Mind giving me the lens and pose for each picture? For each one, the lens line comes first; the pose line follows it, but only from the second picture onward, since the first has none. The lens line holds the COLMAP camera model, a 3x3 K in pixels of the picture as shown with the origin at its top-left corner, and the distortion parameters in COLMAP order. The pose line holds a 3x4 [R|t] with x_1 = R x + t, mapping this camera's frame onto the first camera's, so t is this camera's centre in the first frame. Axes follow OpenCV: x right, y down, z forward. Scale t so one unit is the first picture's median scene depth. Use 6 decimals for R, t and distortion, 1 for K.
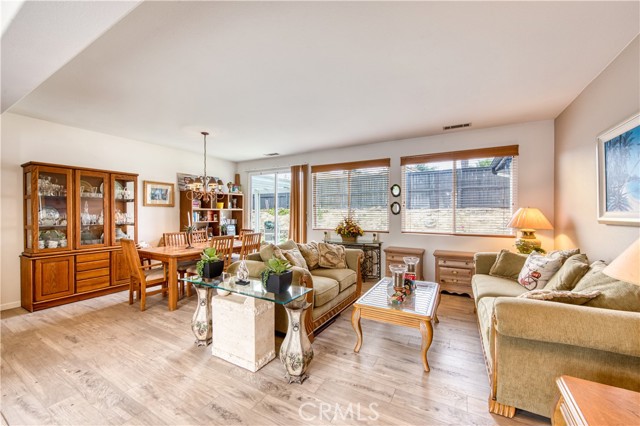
lens RADIAL K [[256.1, 0, 315.7], [0, 256.1, 213.4], [0, 0, 1]] dist [-0.006172, 0.000863]
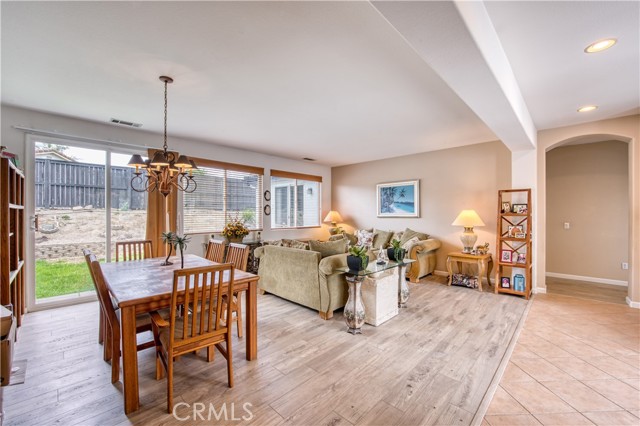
lens RADIAL K [[256.1, 0, 315.5], [0, 256.1, 212.7], [0, 0, 1]] dist [-0.006172, 0.000863]
pose [[0.256790, 0.003458, 0.966461, -1.516850], [0.005299, 0.999974, -0.004986, -0.000731], [-0.966453, 0.006401, 0.256765, 0.862175]]
